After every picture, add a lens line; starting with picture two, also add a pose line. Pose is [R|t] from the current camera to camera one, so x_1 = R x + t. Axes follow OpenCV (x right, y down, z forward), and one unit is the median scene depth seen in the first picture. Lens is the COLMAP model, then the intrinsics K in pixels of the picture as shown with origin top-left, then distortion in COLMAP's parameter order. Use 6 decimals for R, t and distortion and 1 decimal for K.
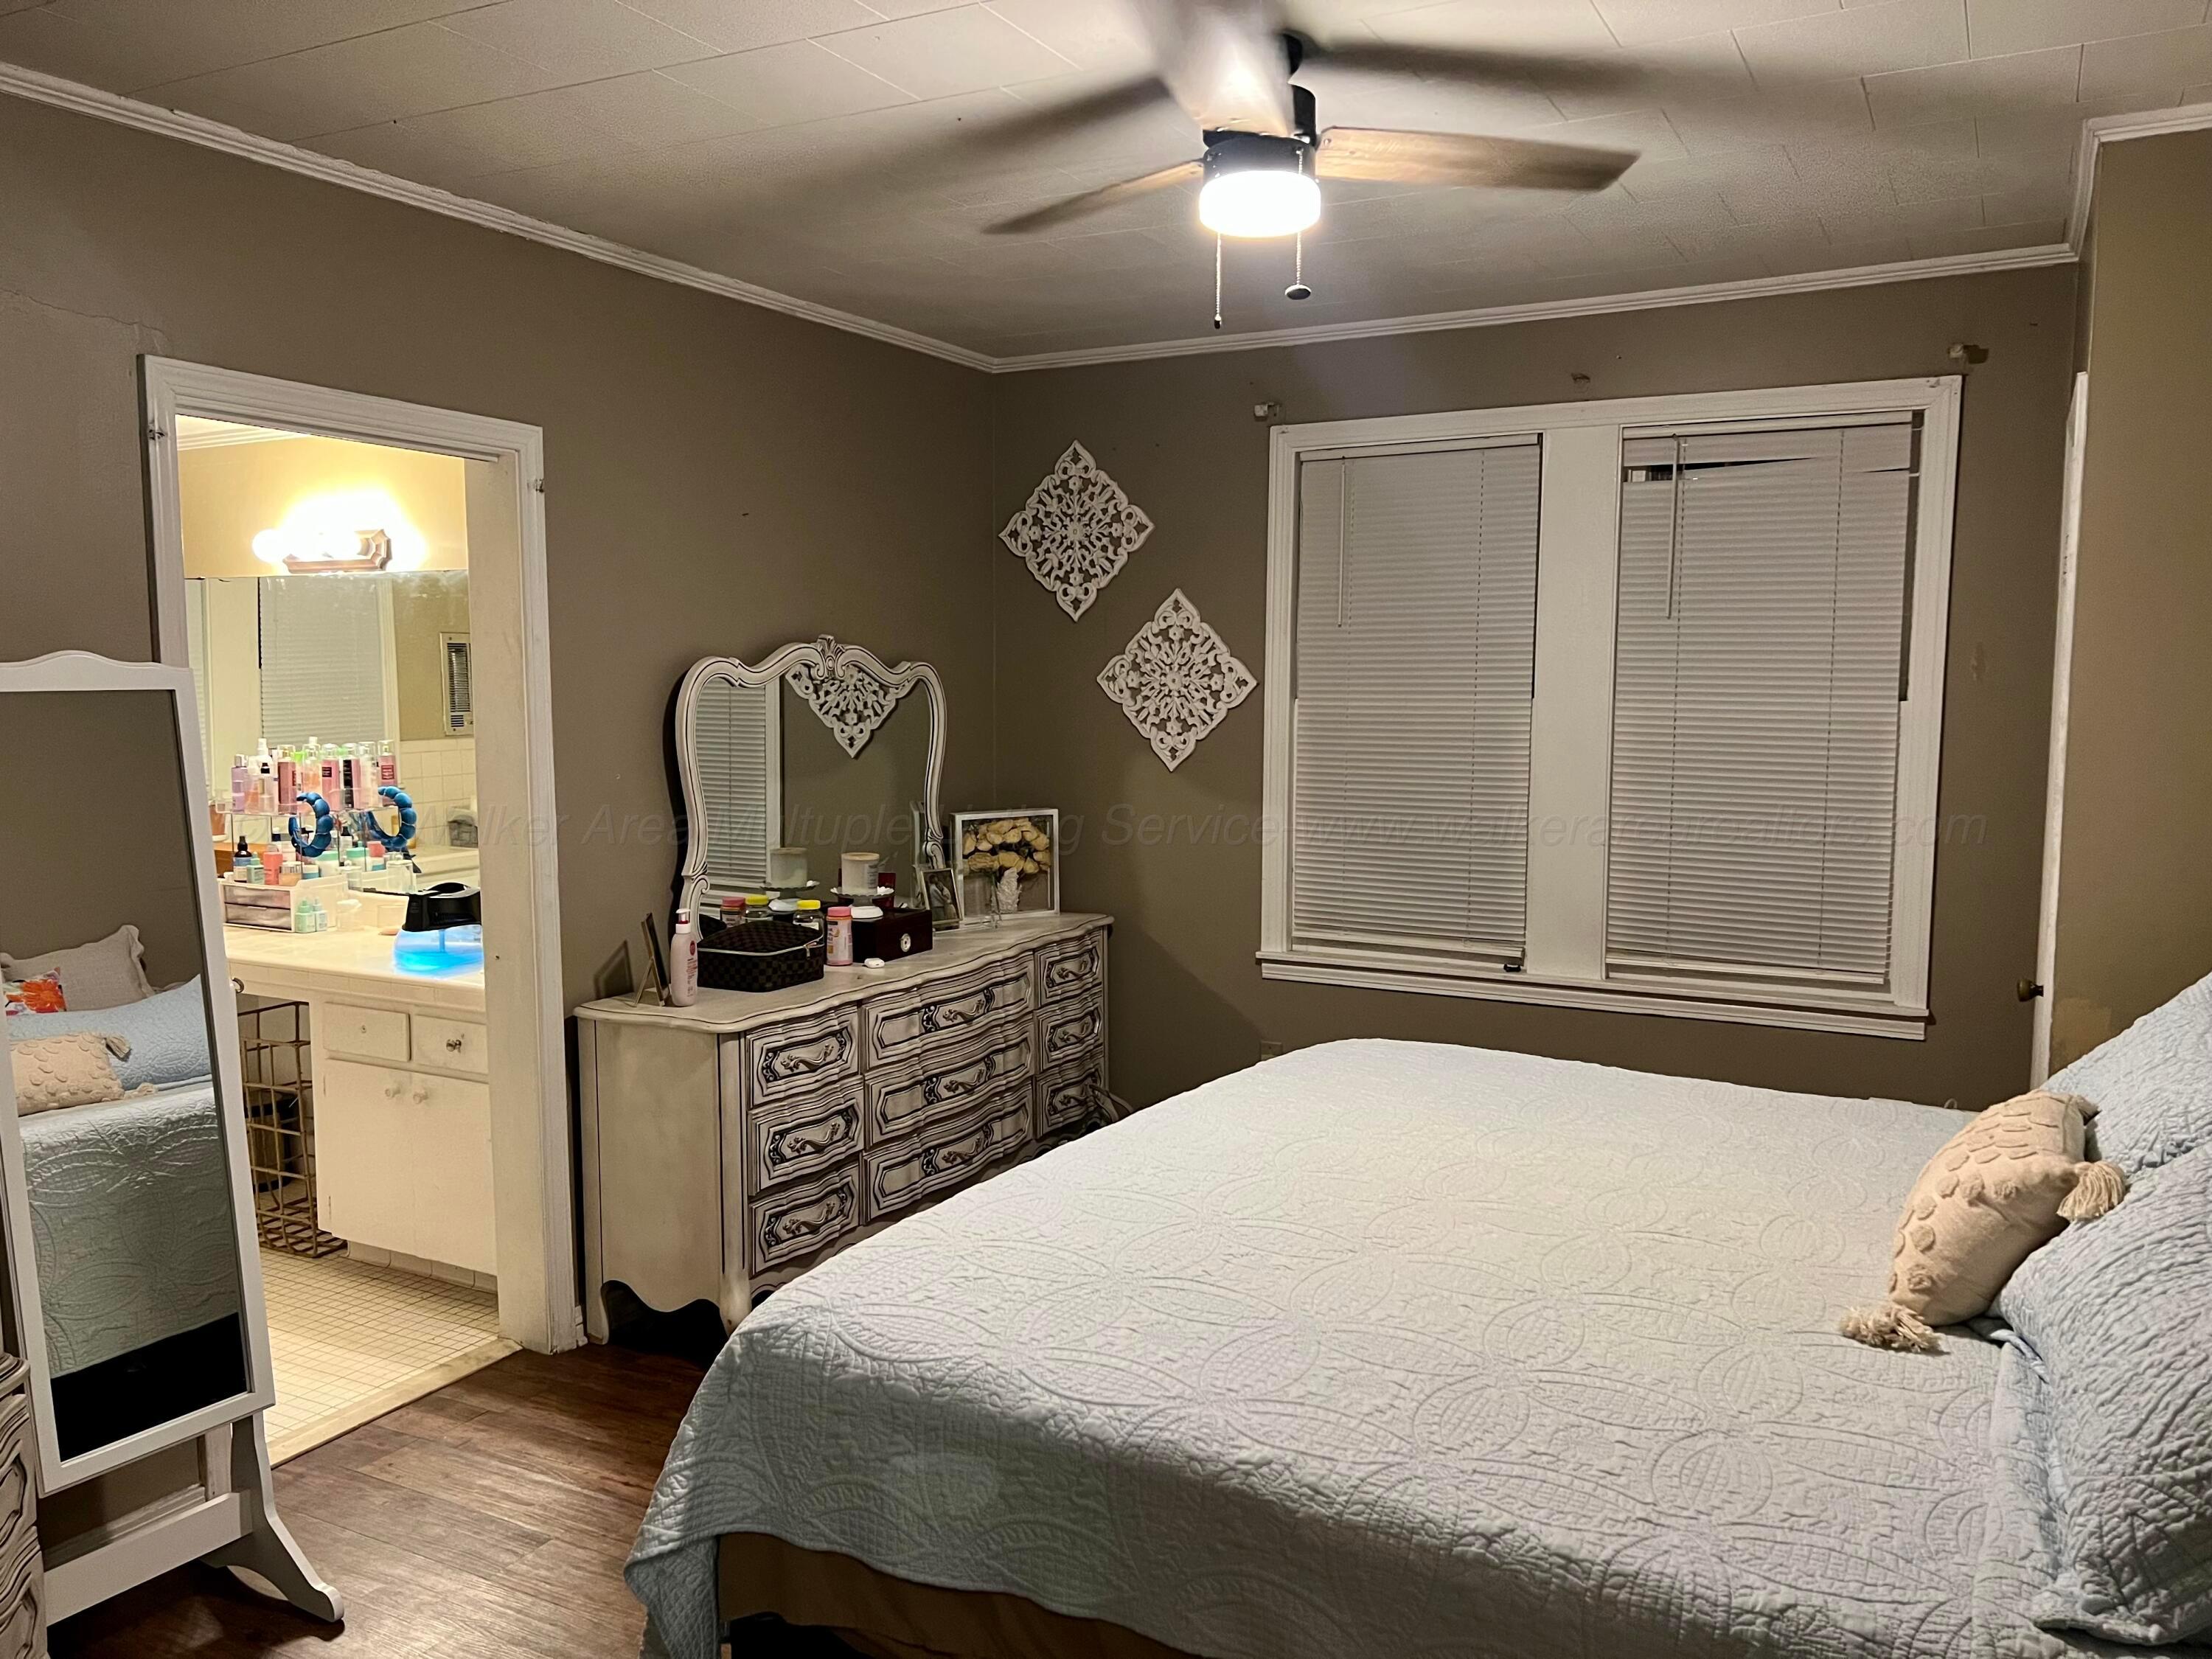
lens RADIAL K [[1673.2, 0, 1112.1], [0, 1673.2, 832.6], [0, 0, 1]] dist [0.052524, -0.000203]
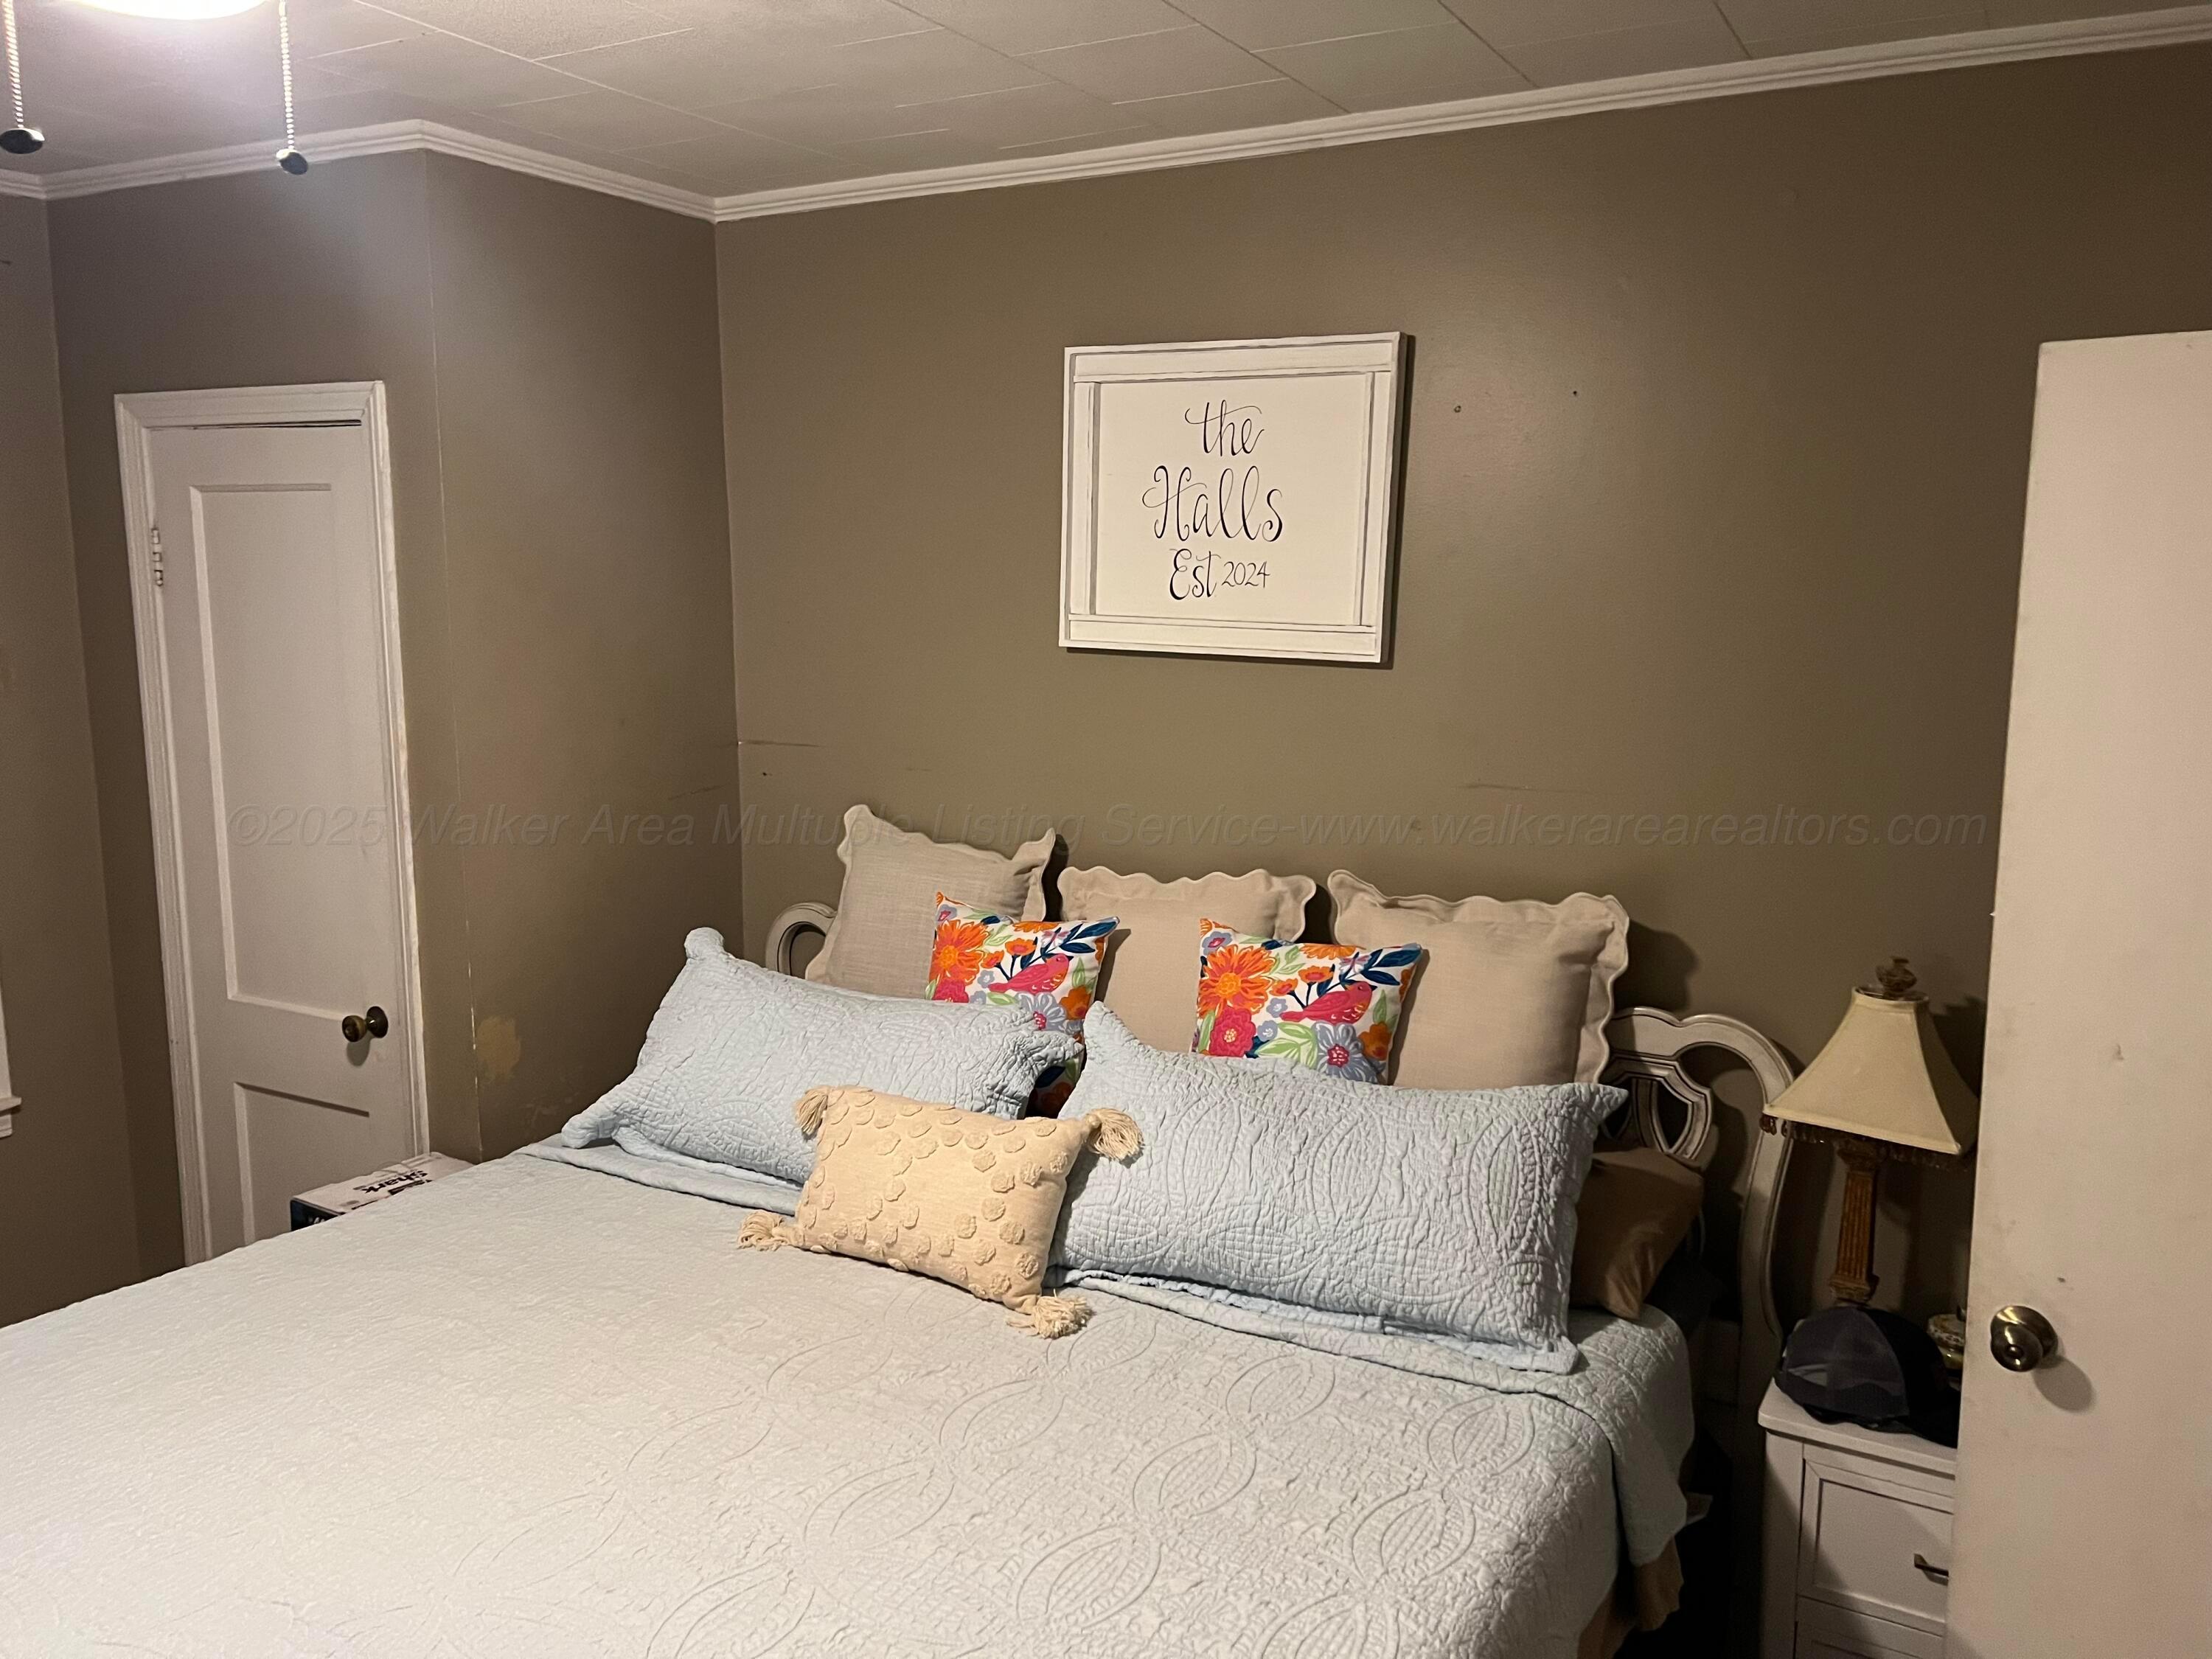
lens RADIAL K [[1673.2, 0, 1106.8], [0, 1673.2, 829.2], [0, 0, 1]] dist [0.052524, -0.000203]
pose [[0.006296, -0.158286, 0.987373, -0.605828], [0.089763, 0.983496, 0.157093, -0.204056], [-0.995943, 0.087641, 0.020401, 0.908672]]
